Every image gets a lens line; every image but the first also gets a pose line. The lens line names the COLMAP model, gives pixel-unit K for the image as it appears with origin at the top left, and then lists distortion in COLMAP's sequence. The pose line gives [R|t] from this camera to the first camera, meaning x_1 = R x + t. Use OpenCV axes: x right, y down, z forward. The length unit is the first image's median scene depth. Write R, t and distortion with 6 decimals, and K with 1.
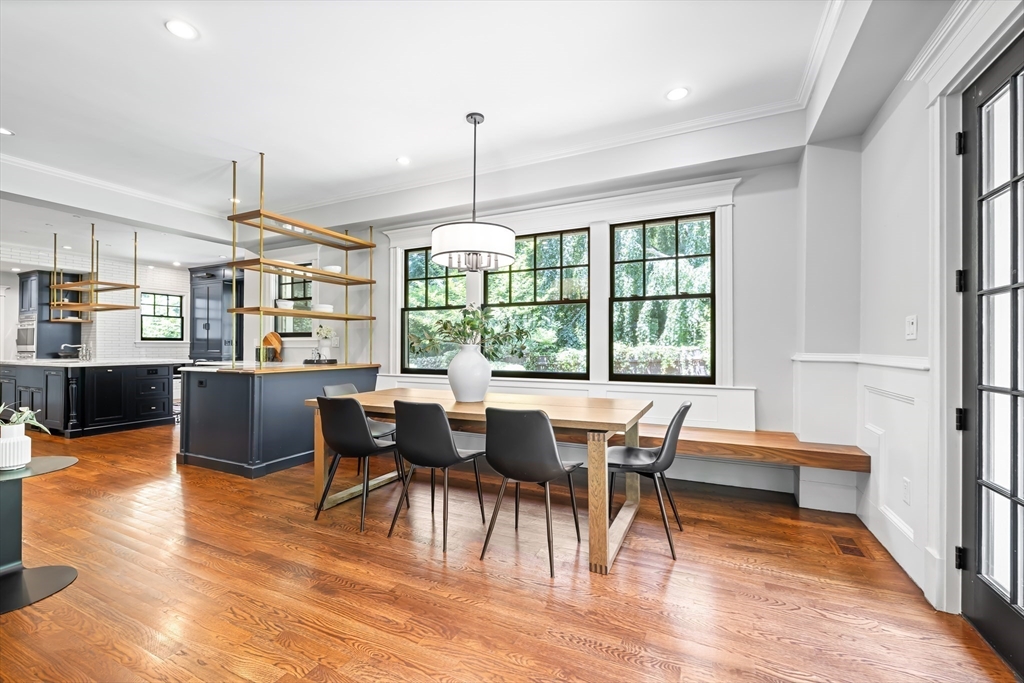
lens RADIAL K [[427.1, 0, 512.0], [0, 427.1, 341.5], [0, 0, 1]] dist [0.000646, 0.000021]
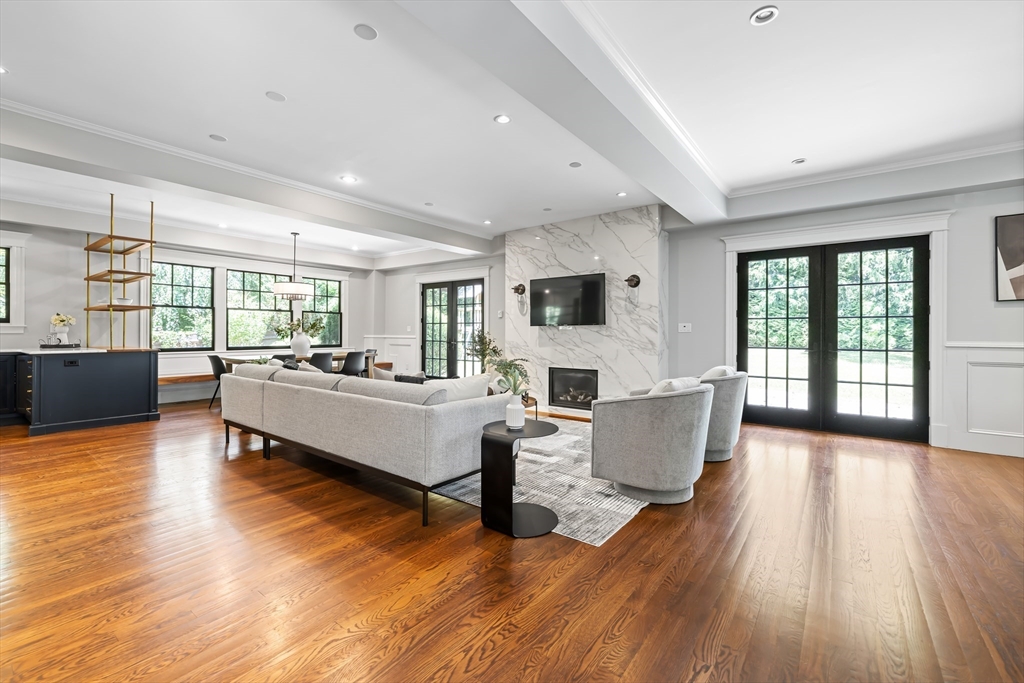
lens RADIAL K [[423.9, 0, 515.8], [0, 423.9, 332.7], [0, 0, 1]] dist [-0.002310, -0.000181]
pose [[0.204502, 0.000160, 0.978866, -1.294737], [-0.016290, 0.999862, 0.003240, -0.010632], [-0.978731, -0.016608, 0.204477, -0.398046]]
